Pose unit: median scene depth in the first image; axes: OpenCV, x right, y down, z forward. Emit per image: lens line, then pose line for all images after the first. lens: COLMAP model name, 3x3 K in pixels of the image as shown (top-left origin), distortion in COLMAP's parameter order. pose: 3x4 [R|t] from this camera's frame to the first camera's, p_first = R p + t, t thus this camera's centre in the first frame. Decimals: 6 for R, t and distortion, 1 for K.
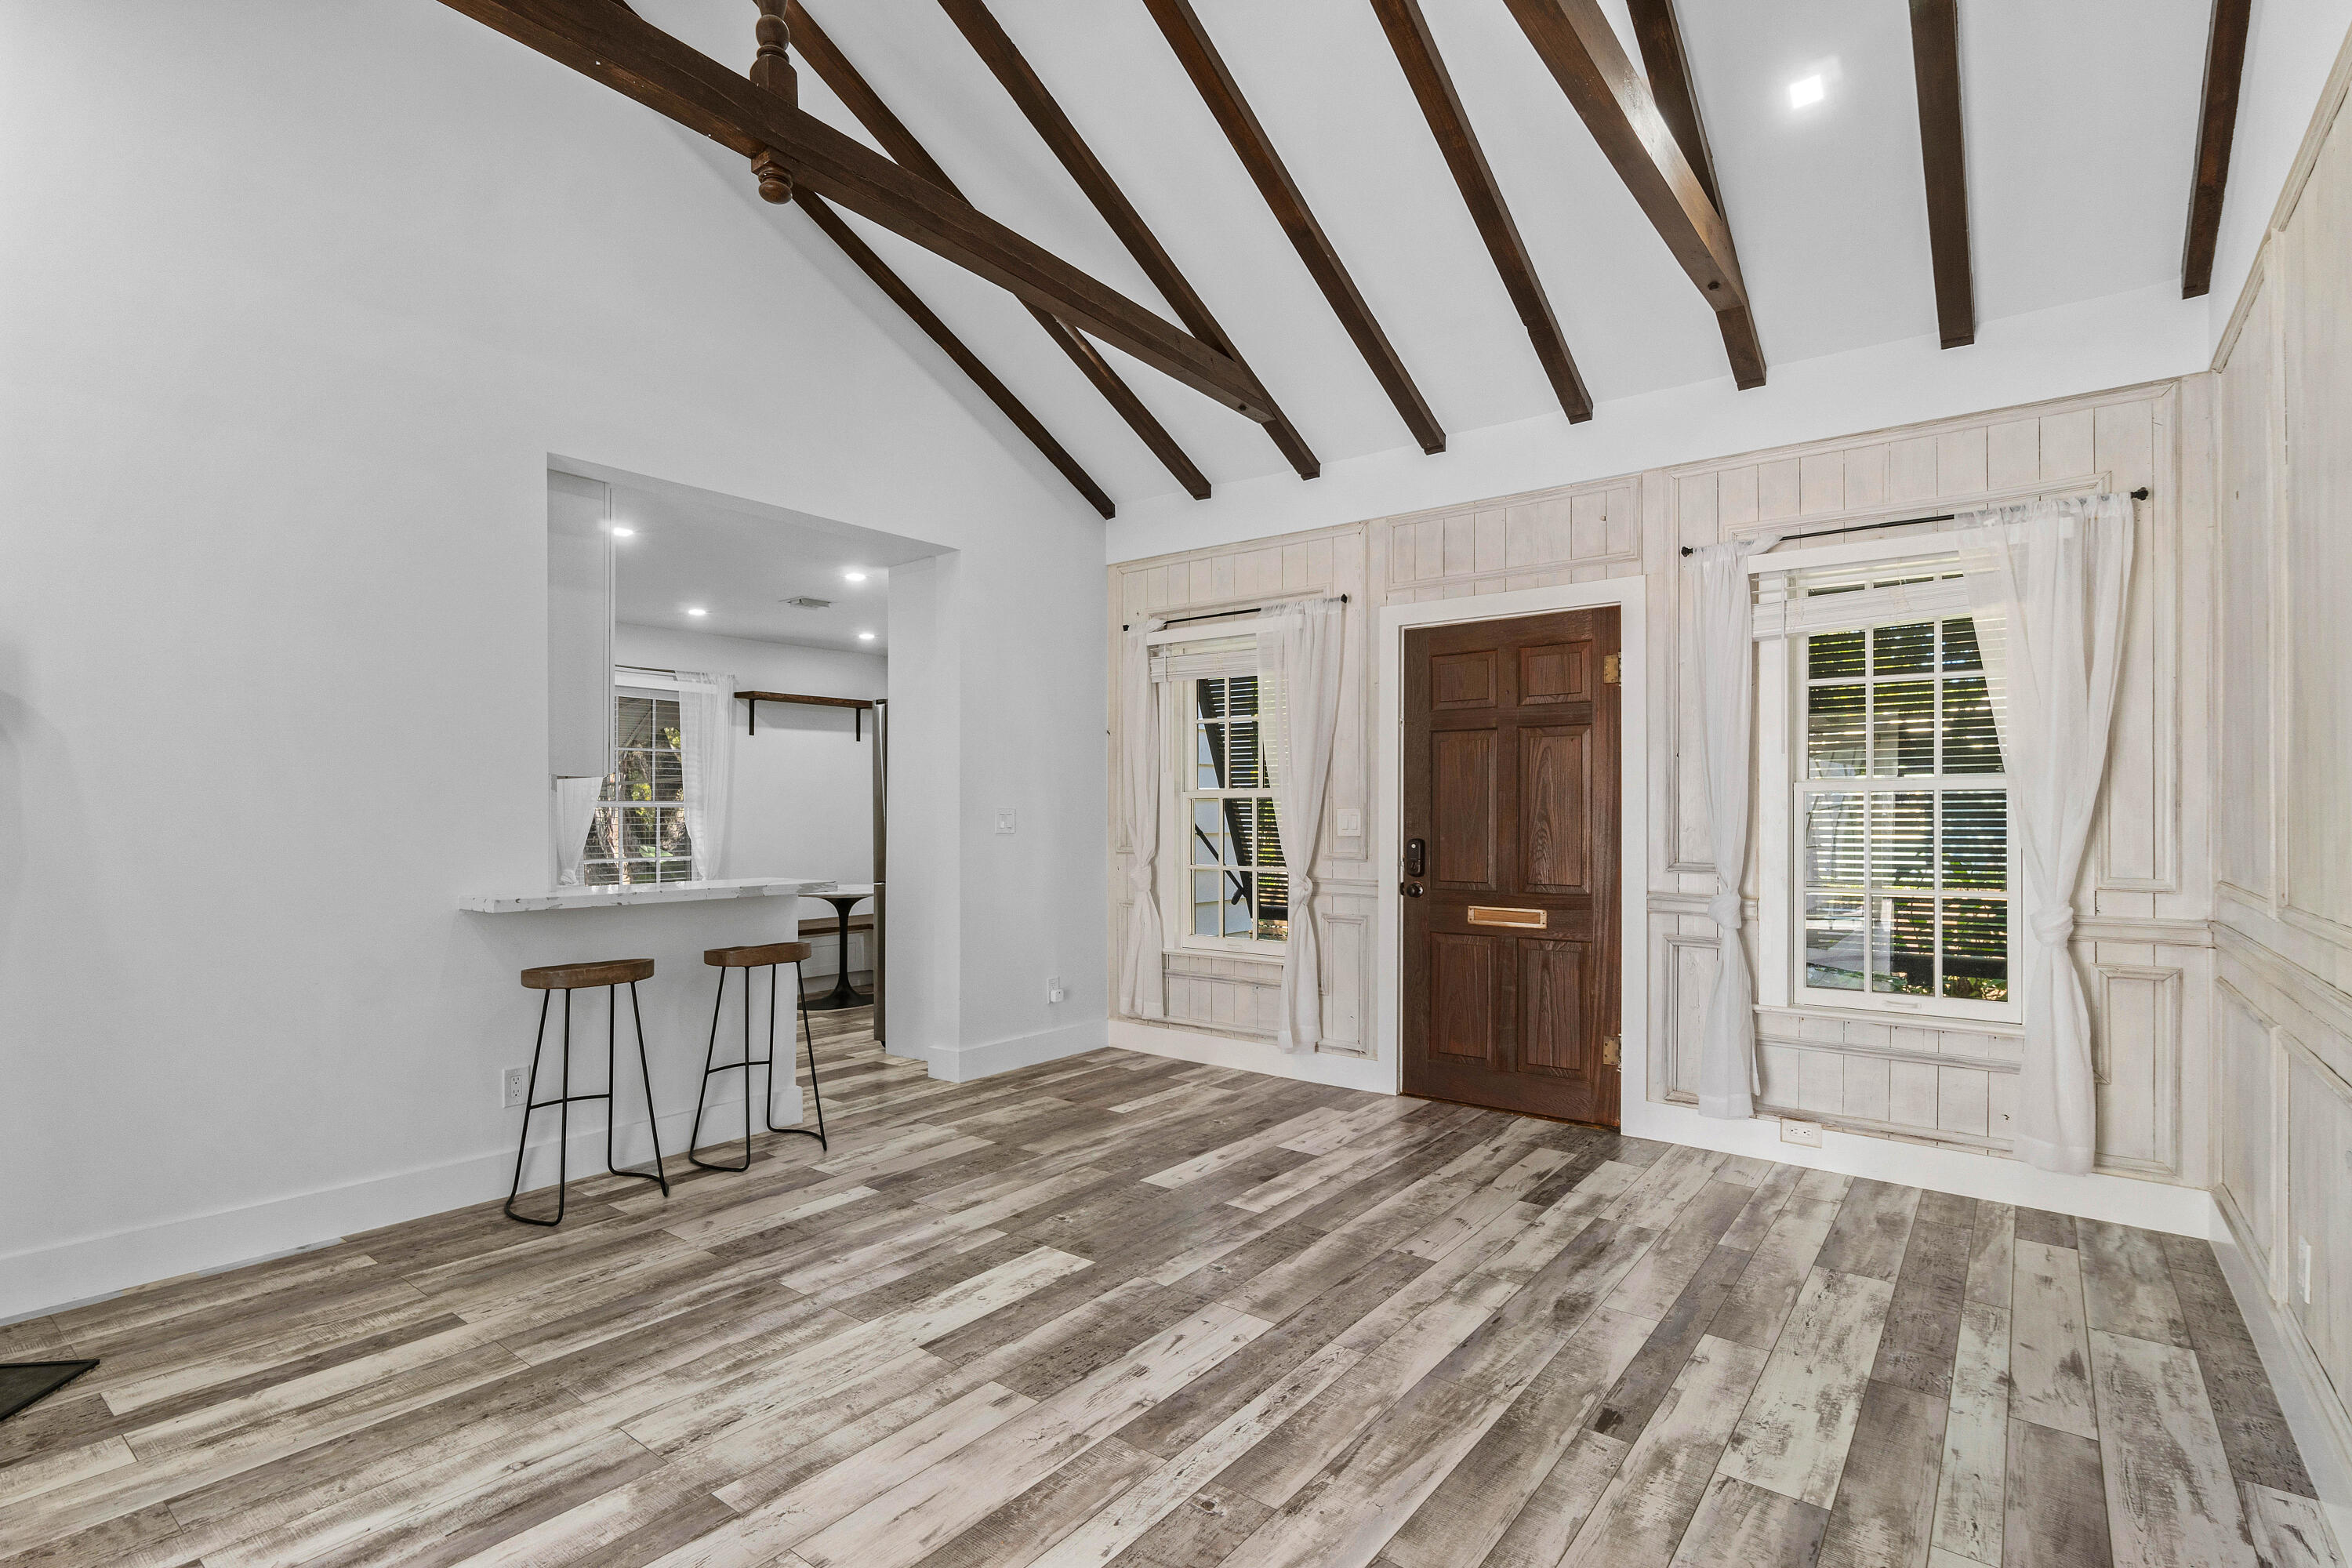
lens RADIAL K [[1110.7, 0, 1191.2], [0, 1110.7, 822.0], [0, 0, 1]] dist [-0.004180, 0.002061]
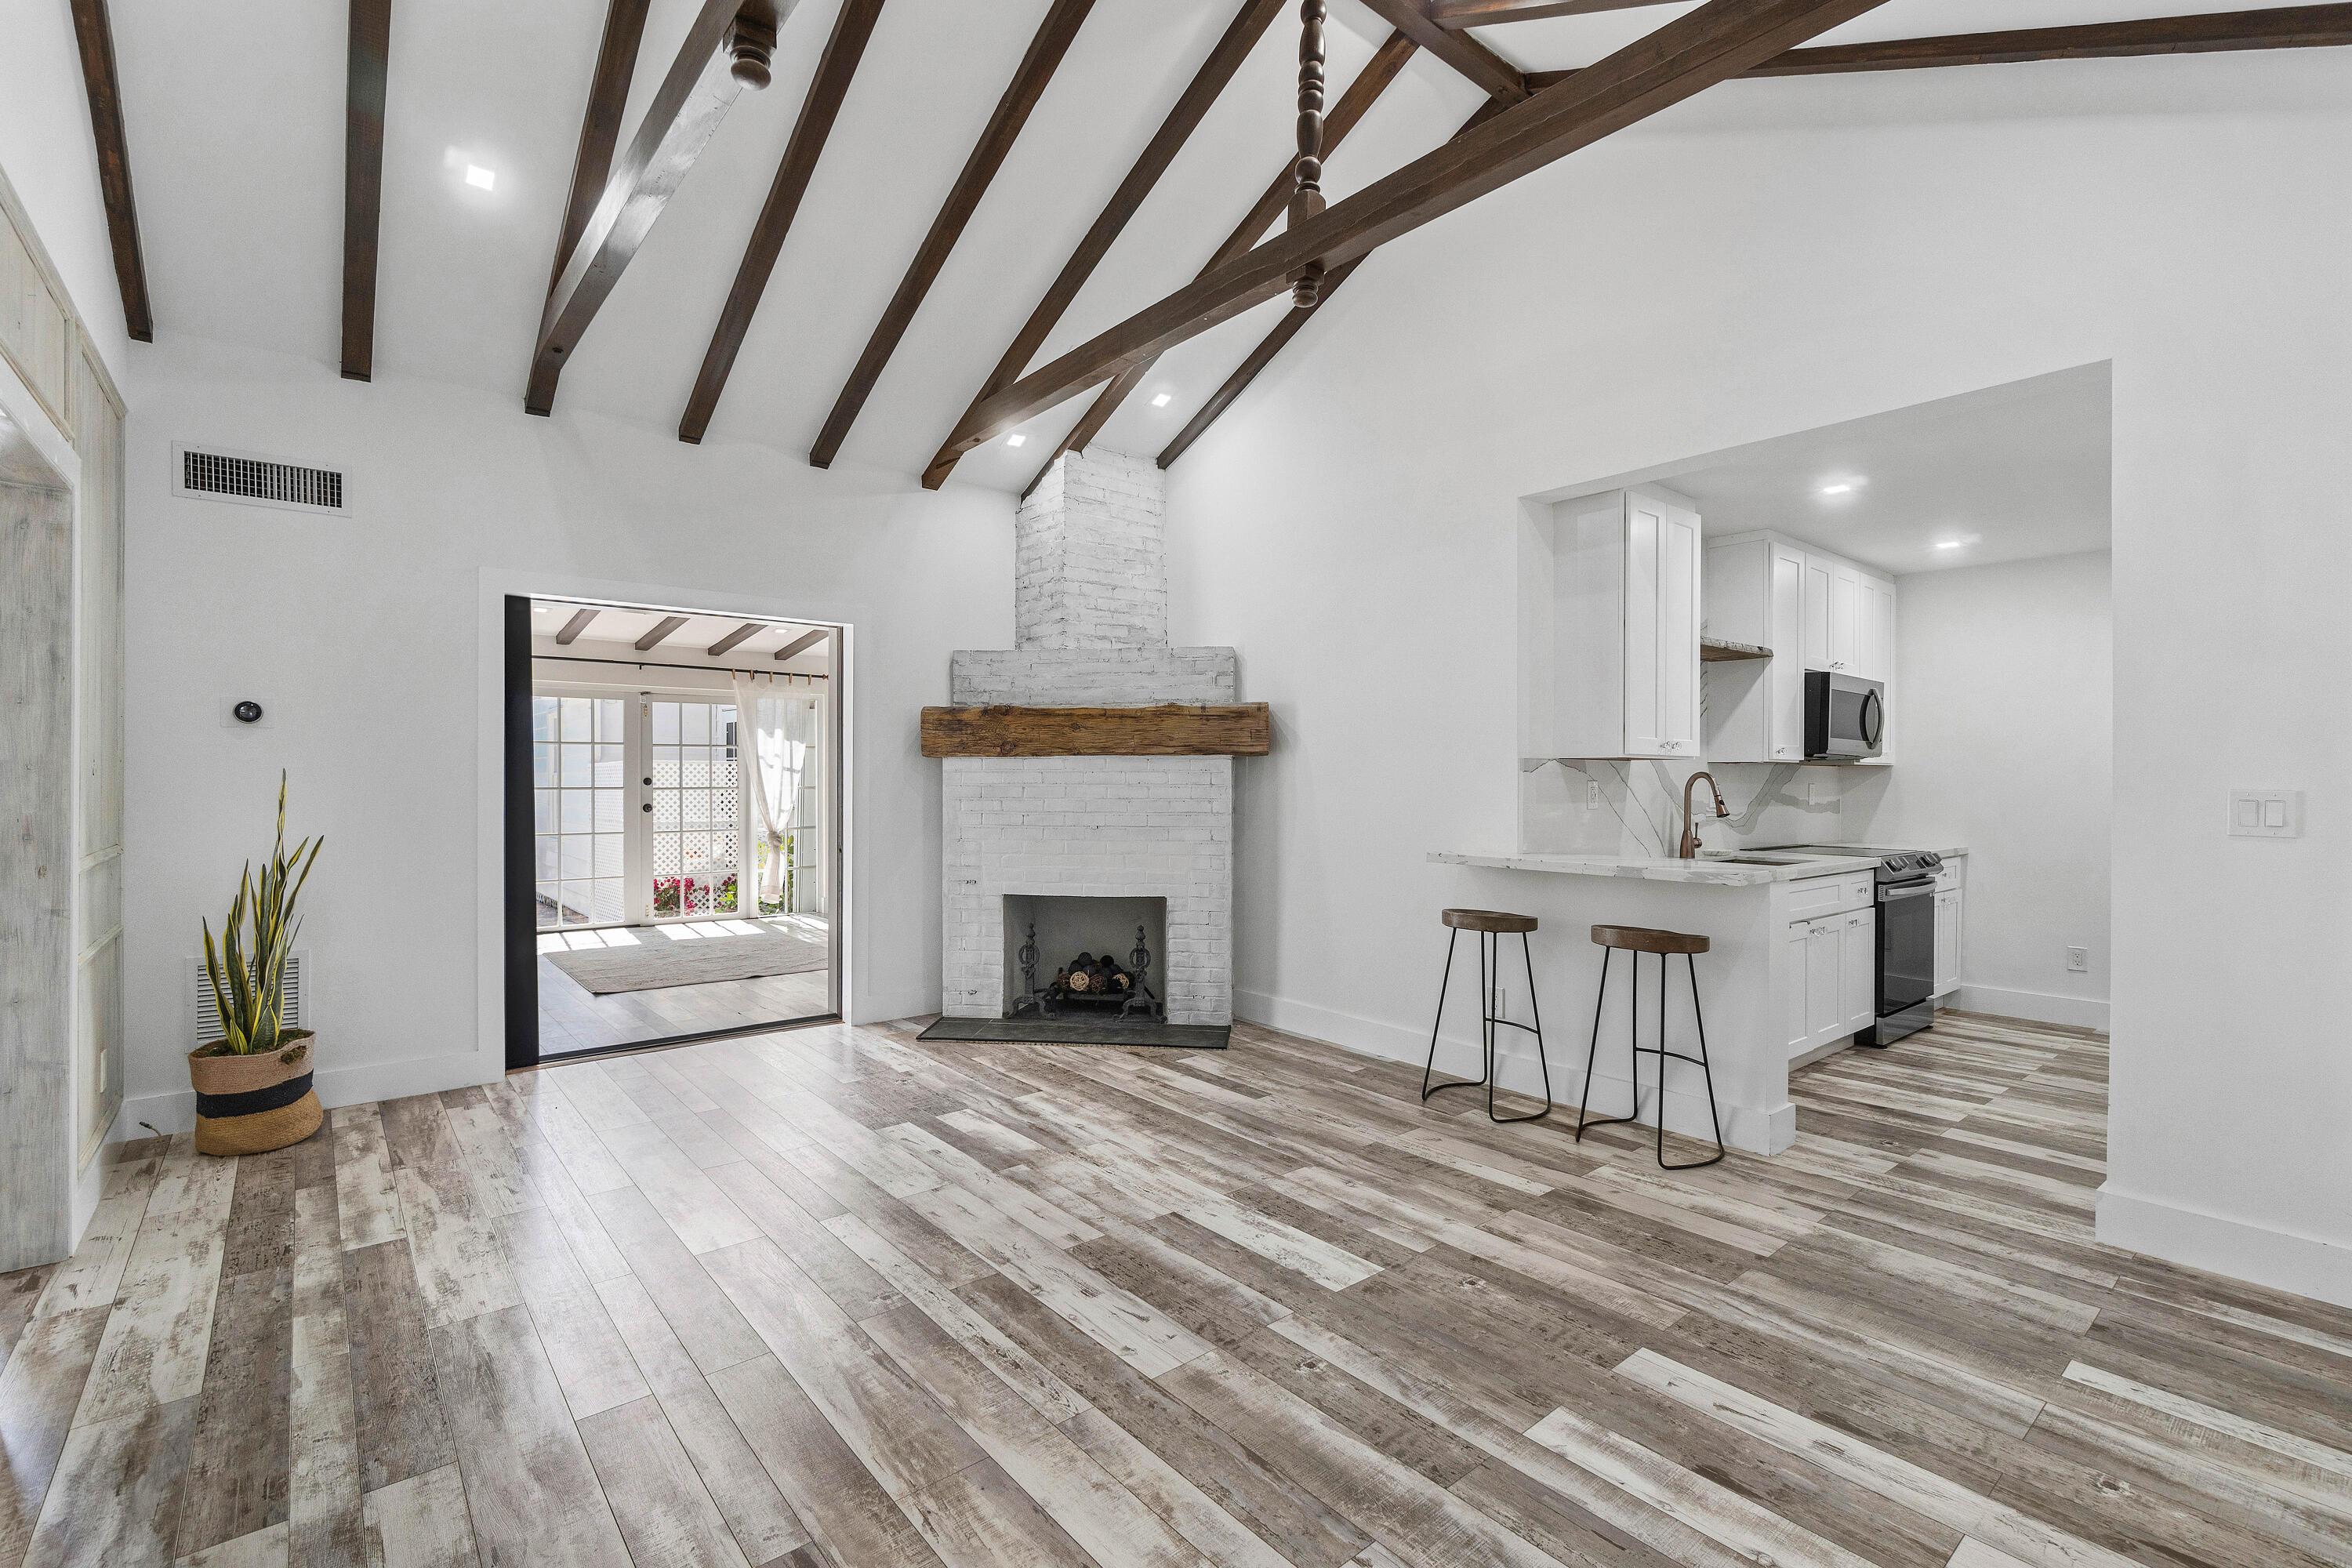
lens RADIAL K [[1055.7, 0, 1131.1], [0, 1055.7, 774.0], [0, 0, 1]] dist [-0.007574, 0.002887]
pose [[-0.252950, -0.006940, -0.967455, 0.652555], [-0.010411, 0.999936, -0.004451, -0.011750], [0.967423, 0.008946, -0.253006, 0.882814]]
